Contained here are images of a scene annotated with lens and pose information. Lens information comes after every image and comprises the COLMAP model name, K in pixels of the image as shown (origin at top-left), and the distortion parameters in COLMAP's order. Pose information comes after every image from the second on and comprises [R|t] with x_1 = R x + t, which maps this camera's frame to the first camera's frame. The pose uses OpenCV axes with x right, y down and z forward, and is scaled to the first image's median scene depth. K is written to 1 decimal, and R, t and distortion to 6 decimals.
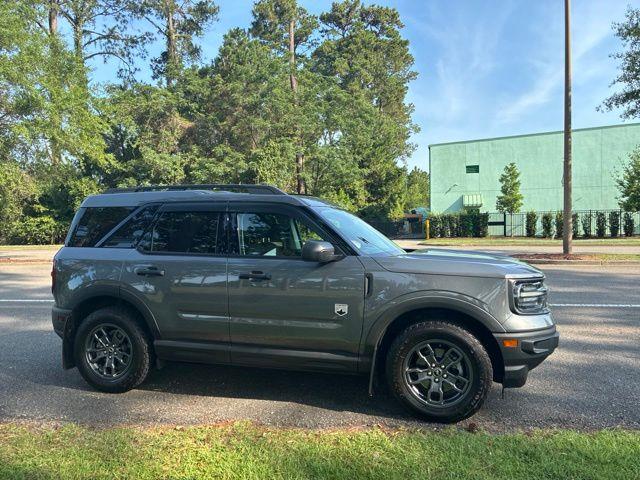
lens RADIAL K [[478.8, 0, 324.3], [0, 478.8, 231.8], [0, 0, 1]] dist [0.052525, -0.076640]
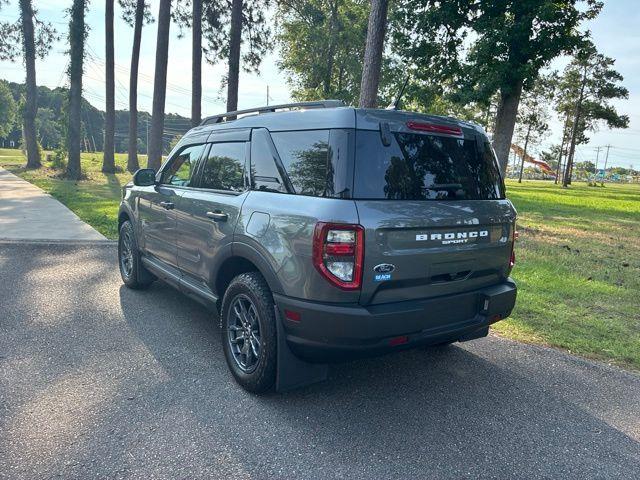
lens RADIAL K [[490.5, 0, 320.0], [0, 490.5, 240.0], [0, 0, 1]] dist [0.058240, -0.088169]
pose [[-0.766027, -0.127669, 0.630003, -0.093548], [-0.039229, 0.987536, 0.152424, -0.001653], [-0.641610, 0.092047, -0.761488, 0.205699]]
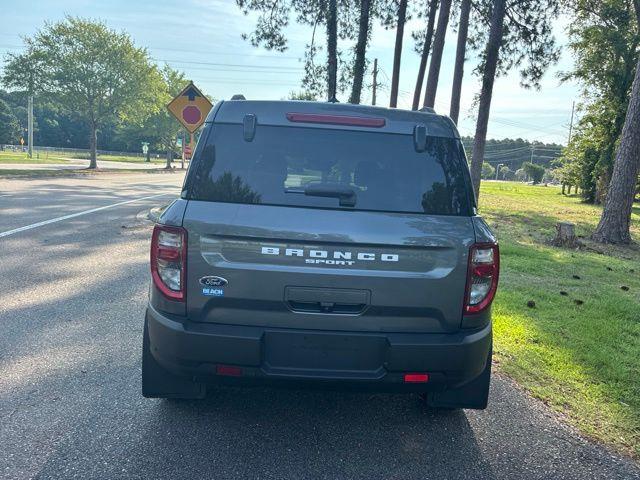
lens RADIAL K [[486.3, 0, 295.0], [0, 486.3, 234.1], [0, 0, 1]] dist [0.012453, -0.000986]
pose [[-0.283611, -0.138369, 0.948904, -0.114586], [-0.051017, 0.990311, 0.129159, -0.001233], [-0.957581, -0.011779, -0.287922, 0.156156]]
